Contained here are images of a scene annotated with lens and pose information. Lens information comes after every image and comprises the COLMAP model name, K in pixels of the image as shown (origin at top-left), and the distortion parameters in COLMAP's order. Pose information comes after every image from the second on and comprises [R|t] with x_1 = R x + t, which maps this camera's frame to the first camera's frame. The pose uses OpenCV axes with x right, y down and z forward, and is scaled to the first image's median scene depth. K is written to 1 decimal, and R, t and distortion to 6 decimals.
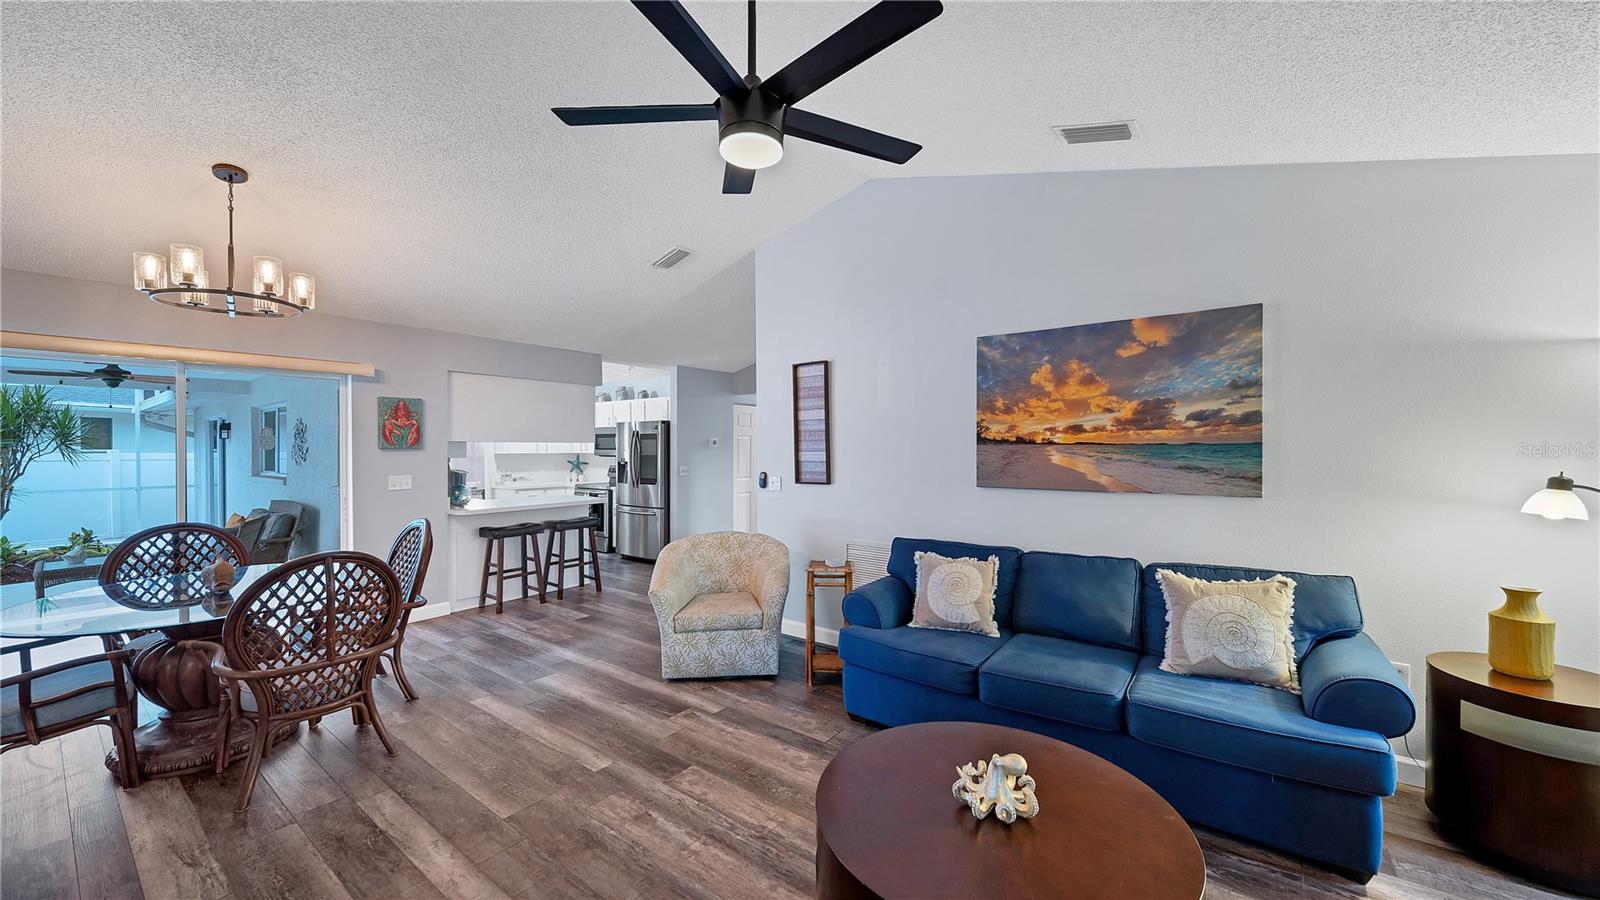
lens RADIAL K [[582.9, 0, 797.8], [0, 582.9, 445.0], [0, 0, 1]] dist [0.001488, -0.000824]
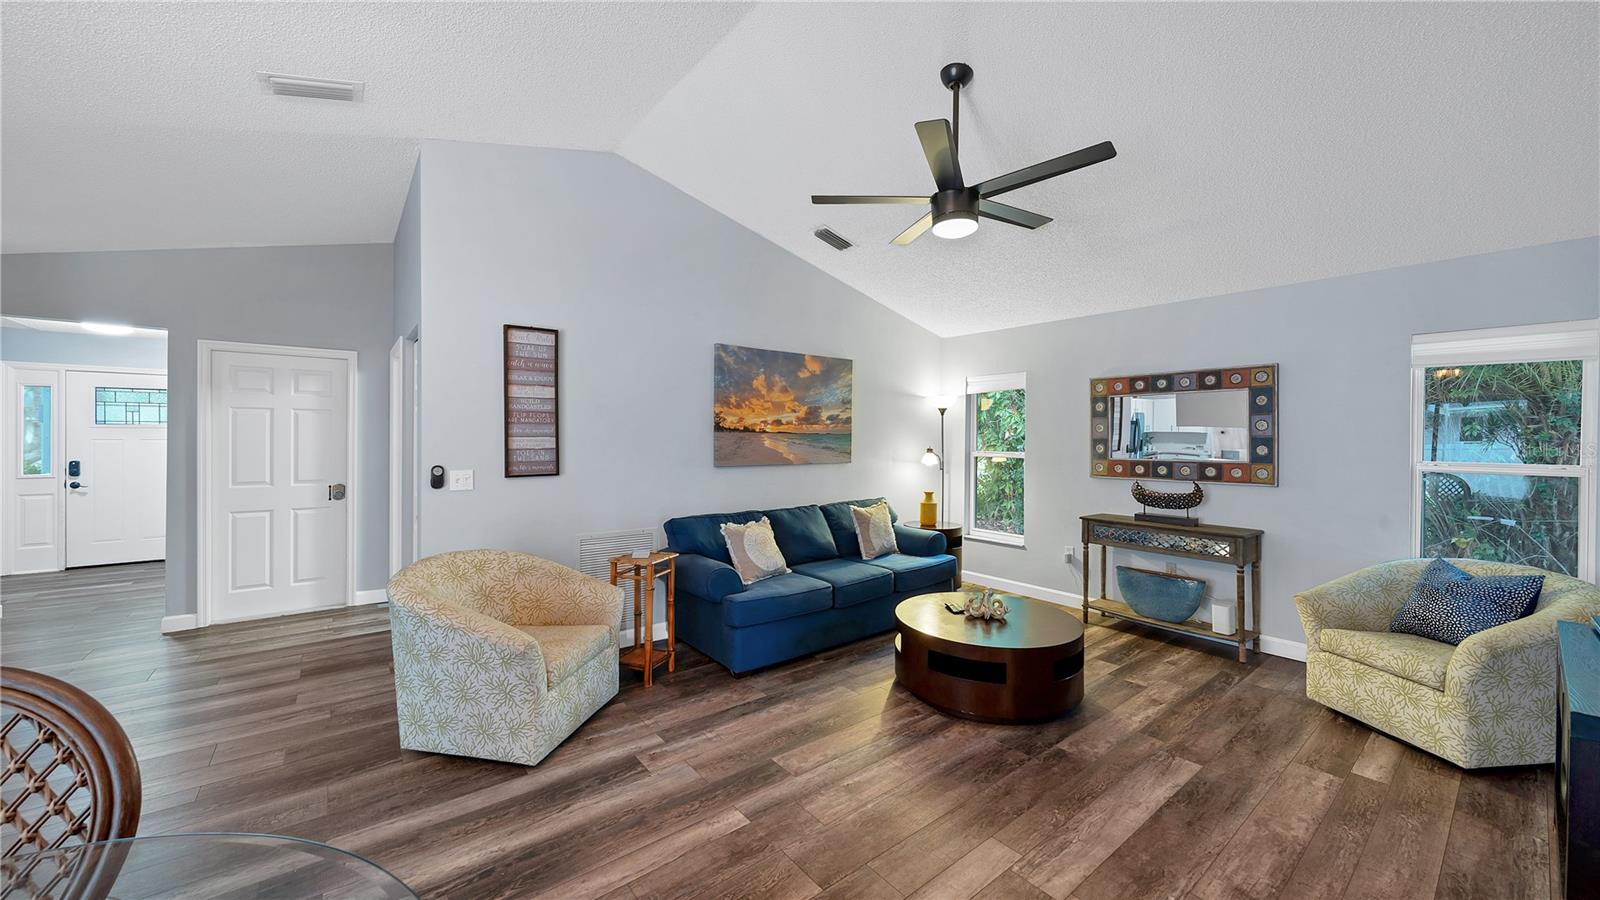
lens RADIAL K [[582.9, 0, 804.8], [0, 582.9, 433.7], [0, 0, 1]] dist [0.001488, -0.000824]
pose [[0.245370, 0.007603, 0.969400, -0.829301], [-0.016080, 0.999864, -0.003772, 0.004545], [-0.969296, -0.014662, 0.245459, 0.528439]]
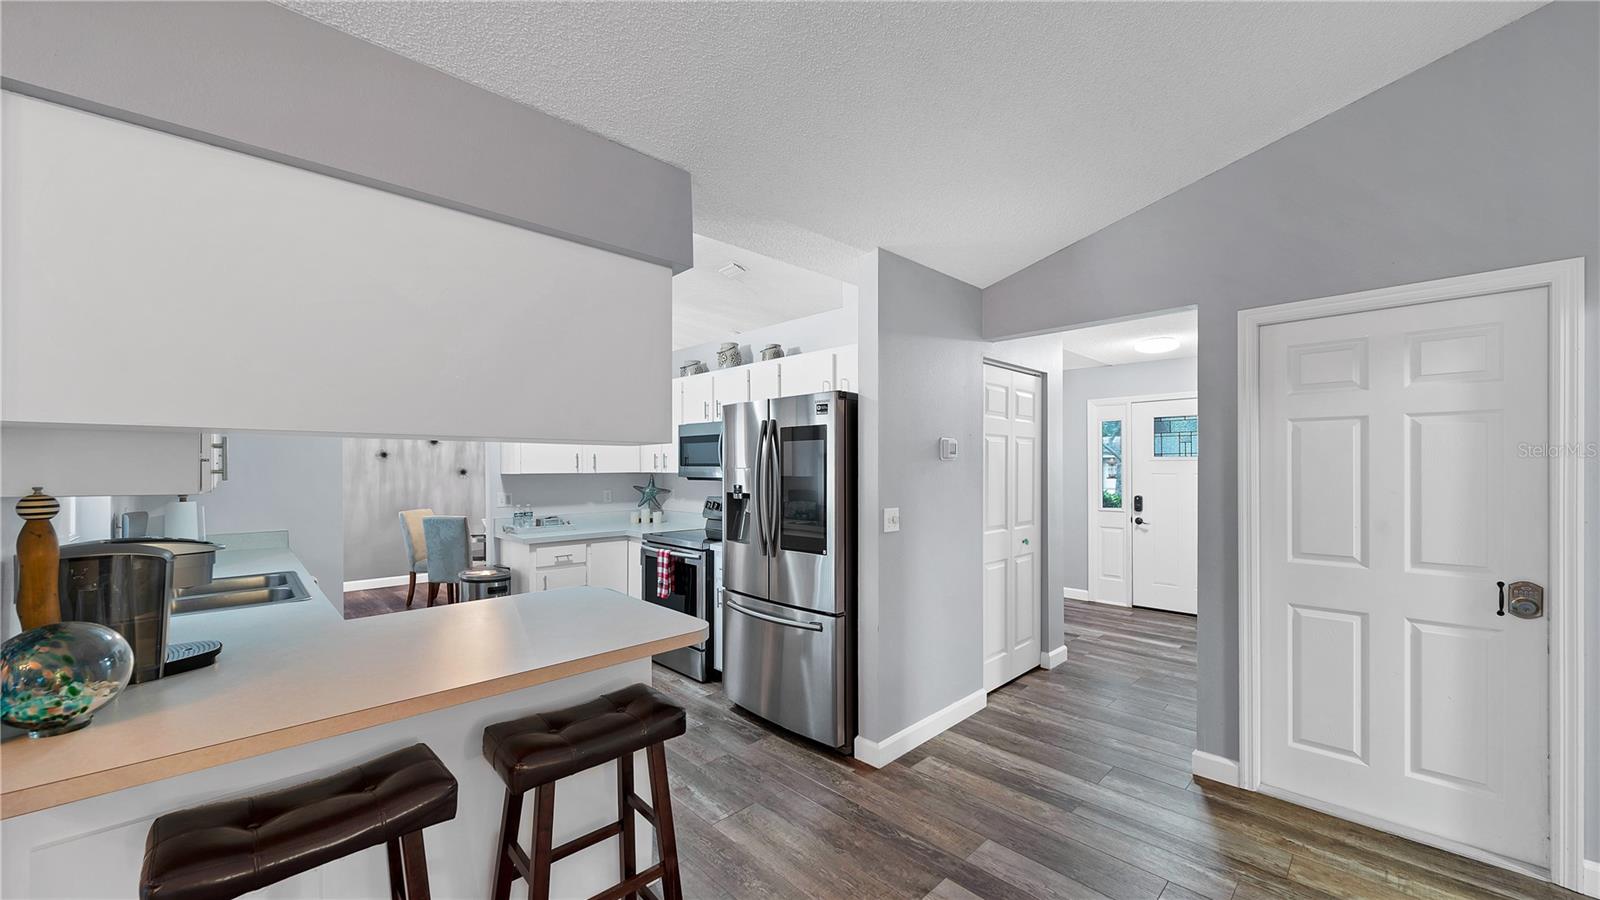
lens RADIAL K [[582.9, 0, 793.5], [0, 582.9, 474.7], [0, 0, 1]] dist [0.001488, -0.000824]
pose [[0.987802, -0.001302, -0.155711, -0.407936], [0.004736, 0.999754, 0.021684, 0.011517], [0.155645, -0.022157, 0.987565, 1.229066]]
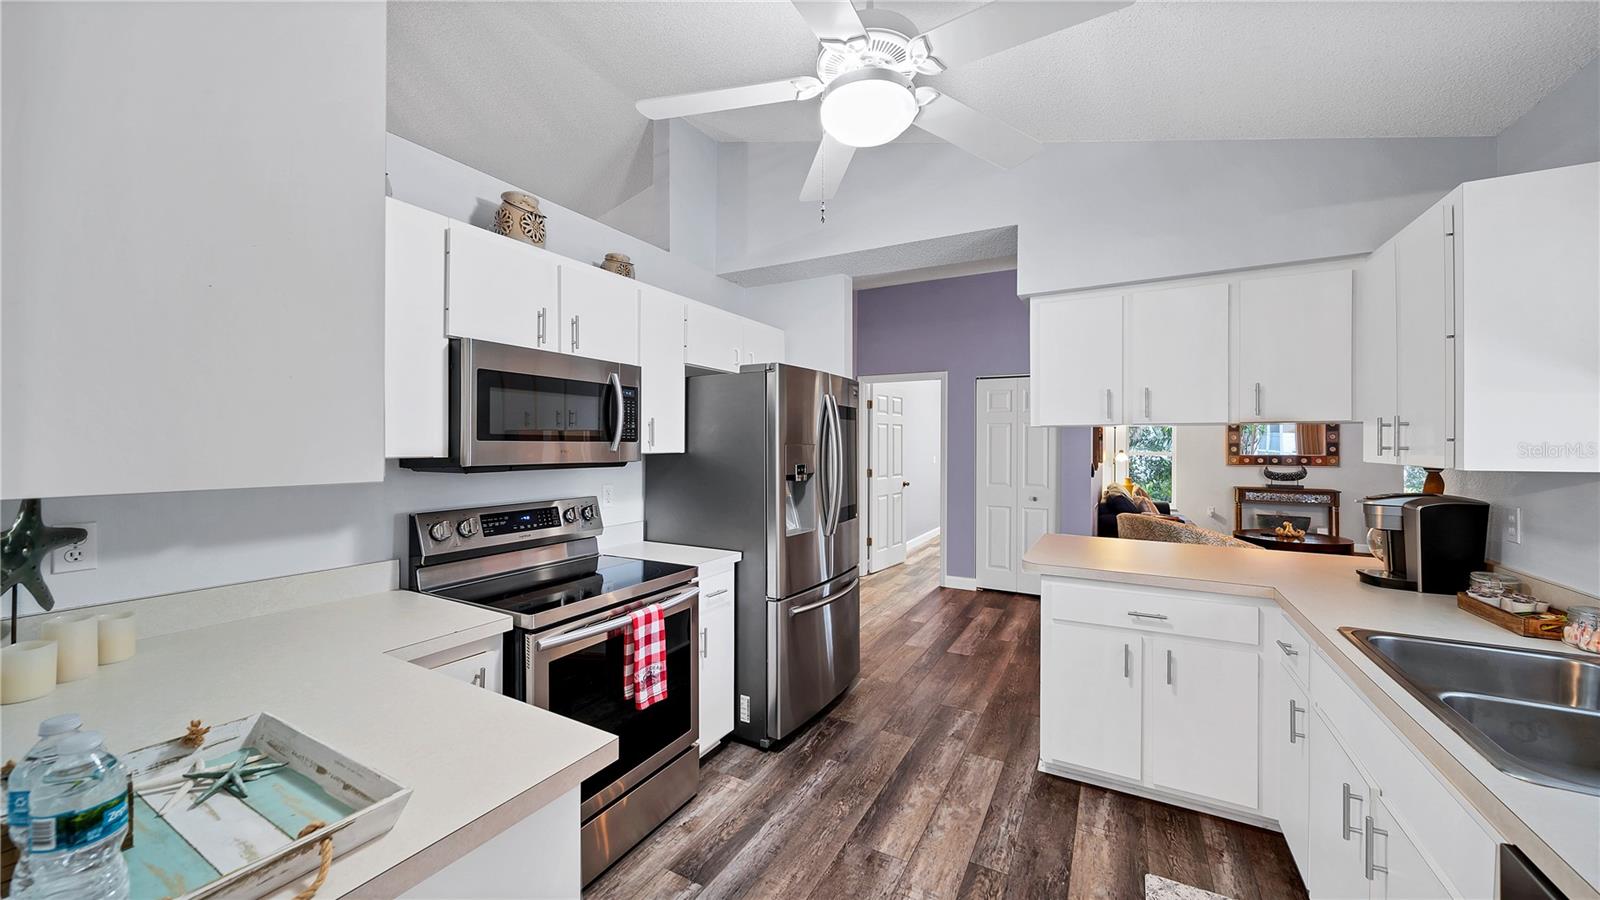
lens RADIAL K [[582.9, 0, 799.7], [0, 582.9, 441.4], [0, 0, 1]] dist [0.001488, -0.000824]
pose [[-0.138385, -0.001989, 0.990376, -1.443808], [-0.013774, 0.999905, 0.000084, 0.016159], [-0.990283, -0.013630, -0.138400, 2.268416]]
